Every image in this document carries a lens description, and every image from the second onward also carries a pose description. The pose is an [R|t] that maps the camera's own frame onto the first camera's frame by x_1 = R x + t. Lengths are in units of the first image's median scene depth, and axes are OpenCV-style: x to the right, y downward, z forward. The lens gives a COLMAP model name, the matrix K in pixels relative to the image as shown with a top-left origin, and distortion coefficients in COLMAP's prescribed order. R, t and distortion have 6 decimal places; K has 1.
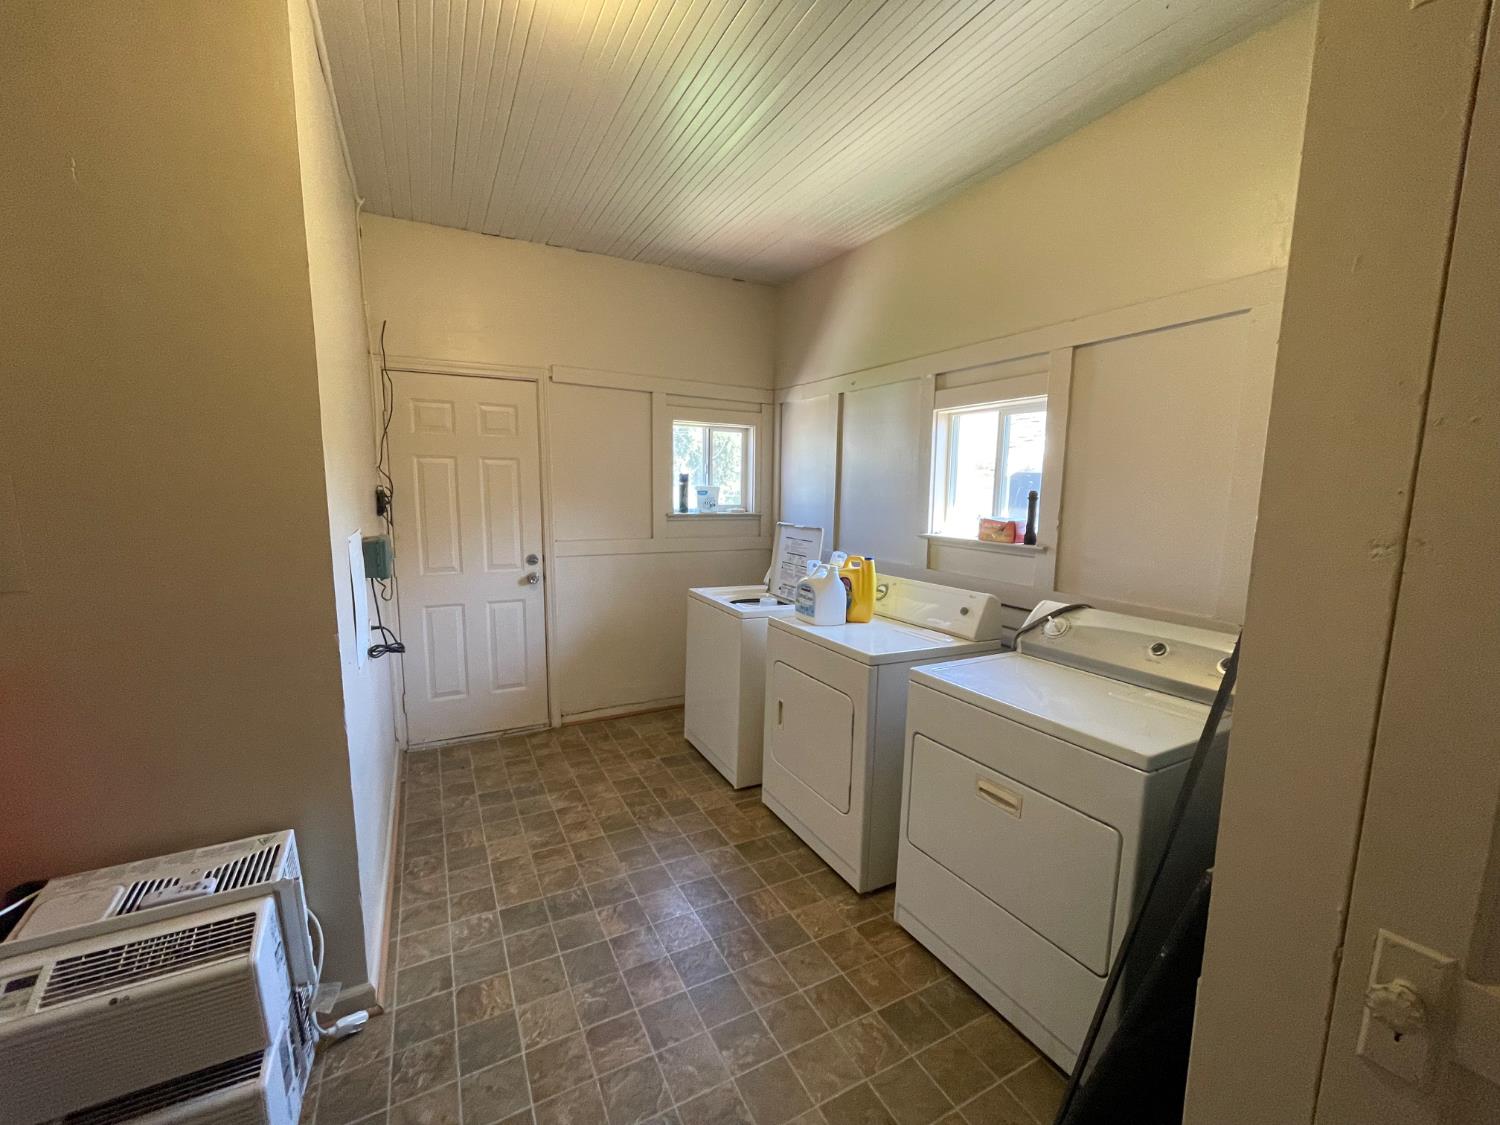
lens RADIAL K [[605.1, 0, 747.4], [0, 605.1, 570.3], [0, 0, 1]] dist [-0.004429, 0.000563]
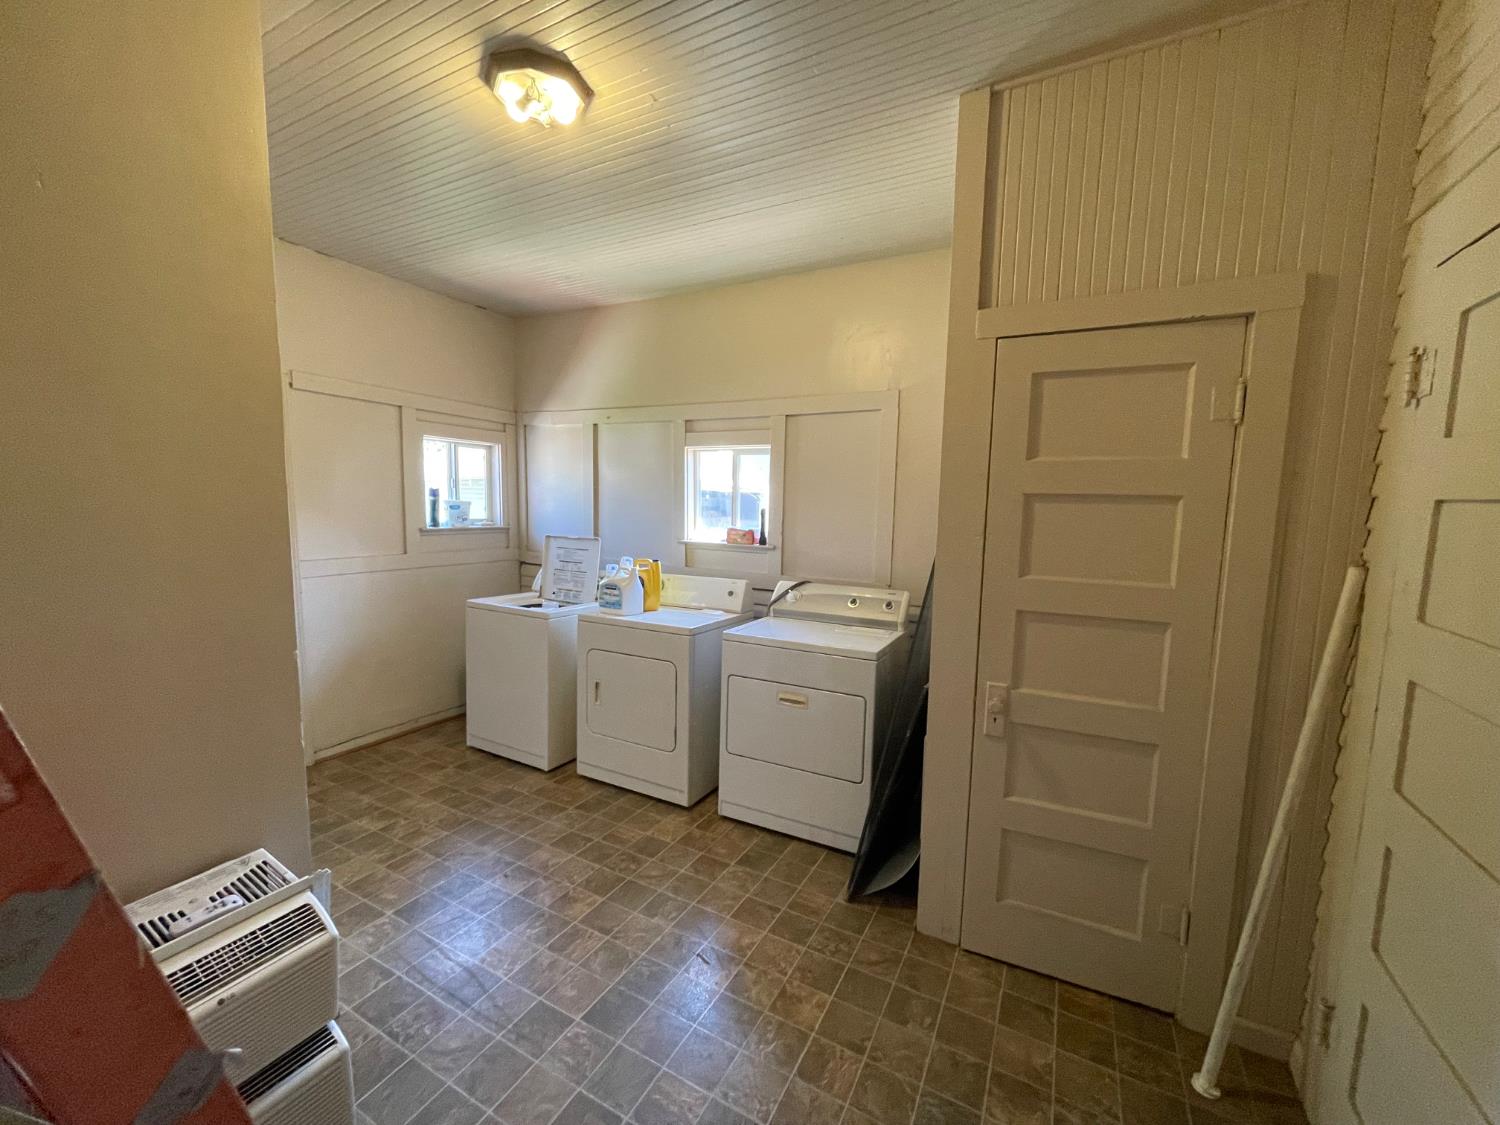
lens RADIAL K [[605.1, 0, 747.6], [0, 605.1, 565.8], [0, 0, 1]] dist [-0.004429, 0.000563]
pose [[0.827618, -0.053095, 0.558775, -0.357006], [0.065878, 0.997824, -0.002760, 0.008544], [-0.557413, 0.039095, 0.829314, -0.176769]]
